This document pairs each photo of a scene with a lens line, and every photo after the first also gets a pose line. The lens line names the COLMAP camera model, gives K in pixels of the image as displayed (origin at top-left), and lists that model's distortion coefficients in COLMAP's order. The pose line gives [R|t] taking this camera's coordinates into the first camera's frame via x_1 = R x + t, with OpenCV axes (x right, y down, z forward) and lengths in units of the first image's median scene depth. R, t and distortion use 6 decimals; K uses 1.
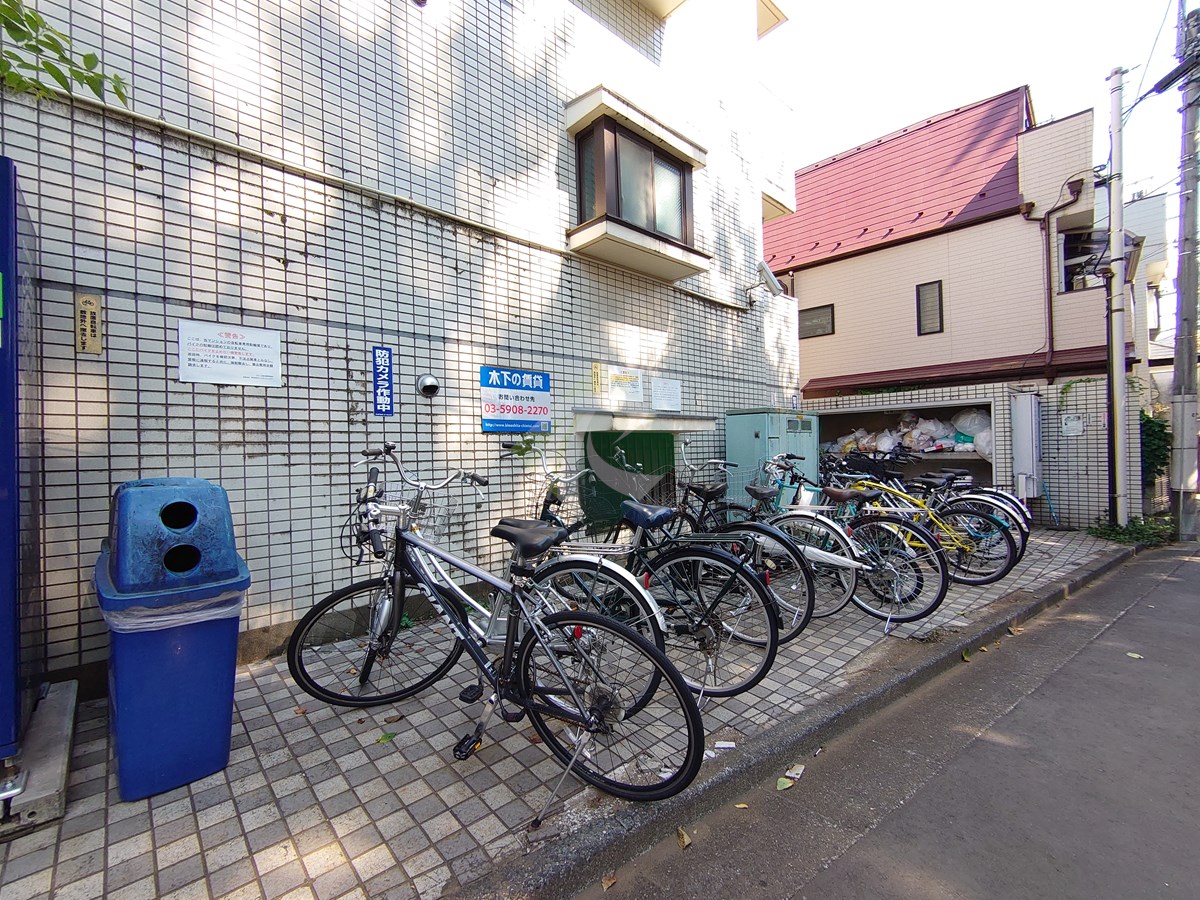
lens RADIAL K [[512.6, 0, 600.0], [0, 512.6, 450.0], [0, 0, 1]] dist [0.000649, -0.000086]
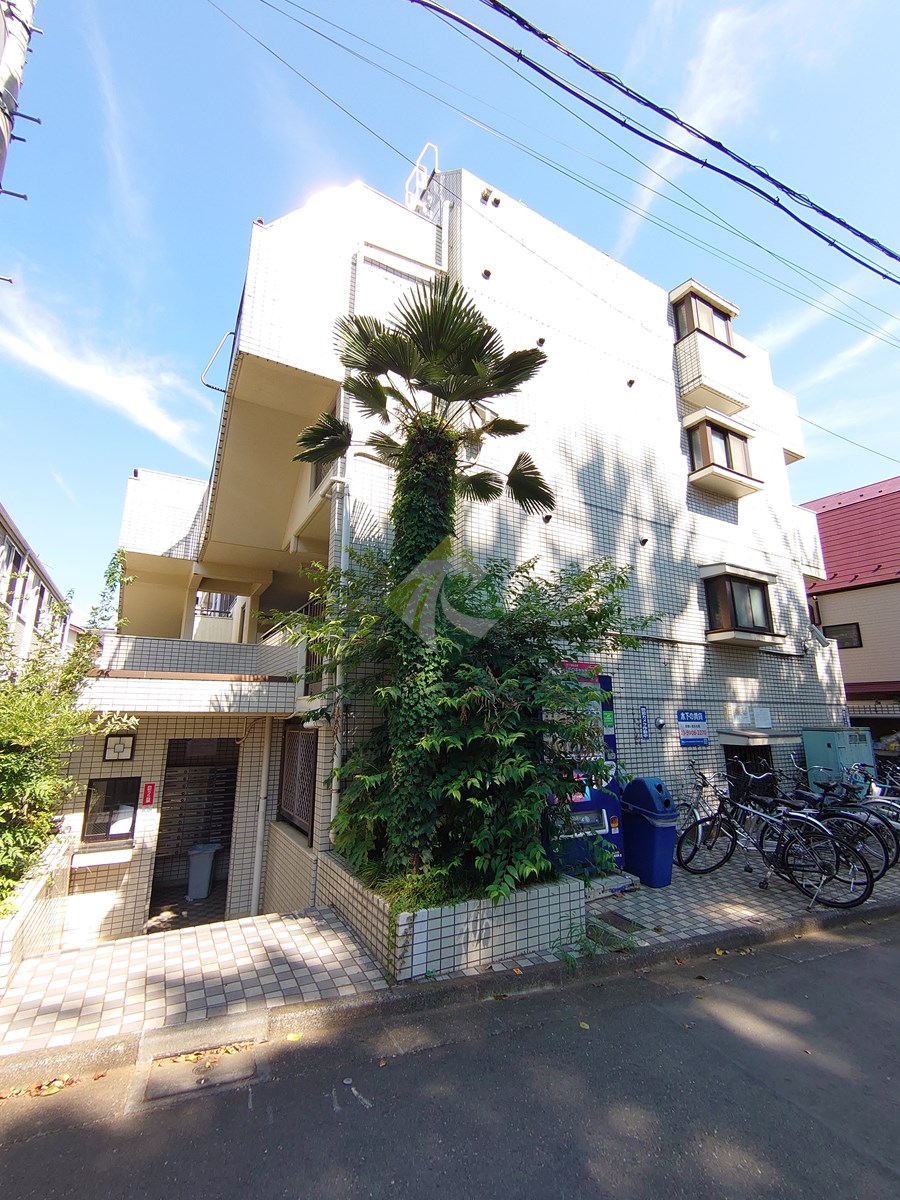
lens RADIAL K [[512.6, 0, 450.0], [0, 512.6, 600.0], [0, 0, 1]] dist [0.000649, -0.000086]
pose [[0.973587, -0.025234, -0.226918, -0.551299], [-0.024671, 0.976428, -0.214430, -0.120081], [0.226980, 0.214365, 0.950015, -1.022486]]
